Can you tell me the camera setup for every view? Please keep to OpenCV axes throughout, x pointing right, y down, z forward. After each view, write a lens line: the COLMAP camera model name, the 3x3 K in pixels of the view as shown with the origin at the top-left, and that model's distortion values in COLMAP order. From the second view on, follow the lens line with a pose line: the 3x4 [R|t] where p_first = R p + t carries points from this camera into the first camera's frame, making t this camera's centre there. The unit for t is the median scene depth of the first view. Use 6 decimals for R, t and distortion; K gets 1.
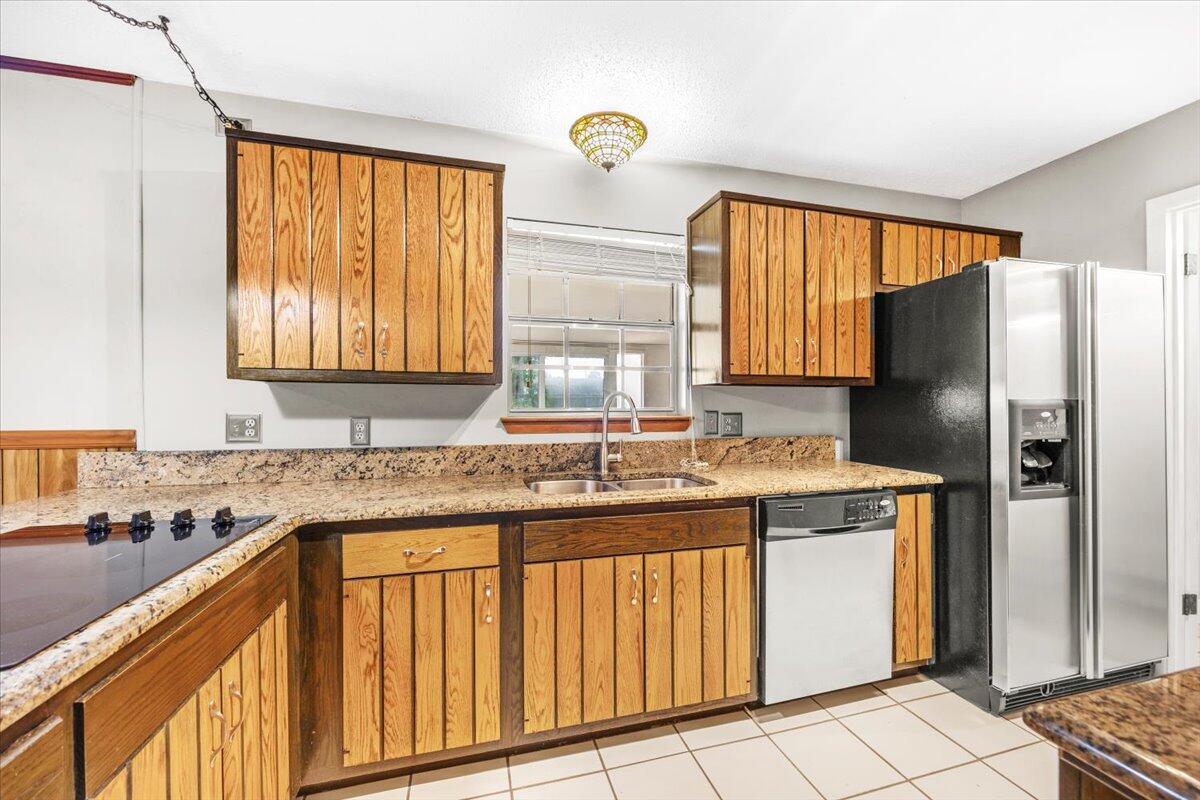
lens RADIAL K [[484.9, 0, 600.0], [0, 484.9, 400.0], [0, 0, 1]] dist [-0.000567, 0.000066]
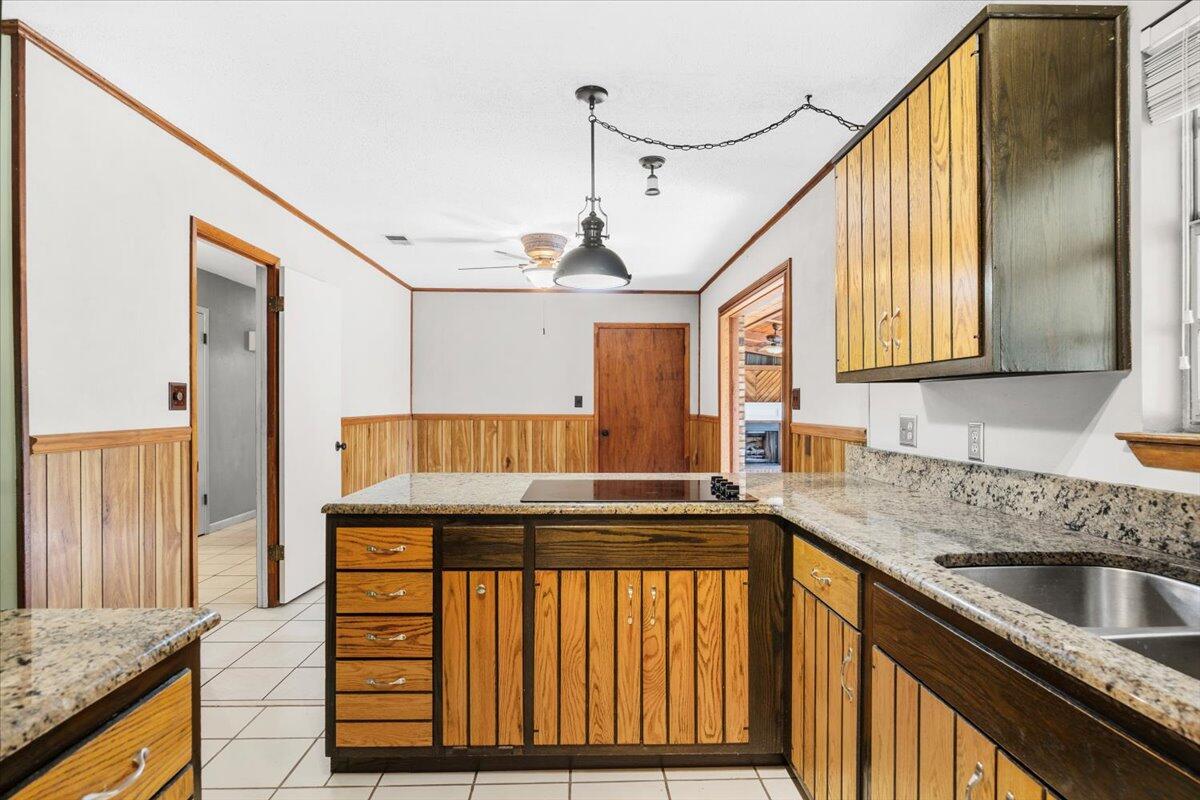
lens RADIAL K [[609.6, 0, 600.0], [0, 609.6, 400.0], [0, 0, 1]] dist [0.001060, 0.000217]
pose [[-0.223381, -0.012111, -0.974656, 0.635680], [0.004113, 0.999902, -0.013367, 0.009029], [0.974722, -0.006995, -0.223310, 0.695185]]
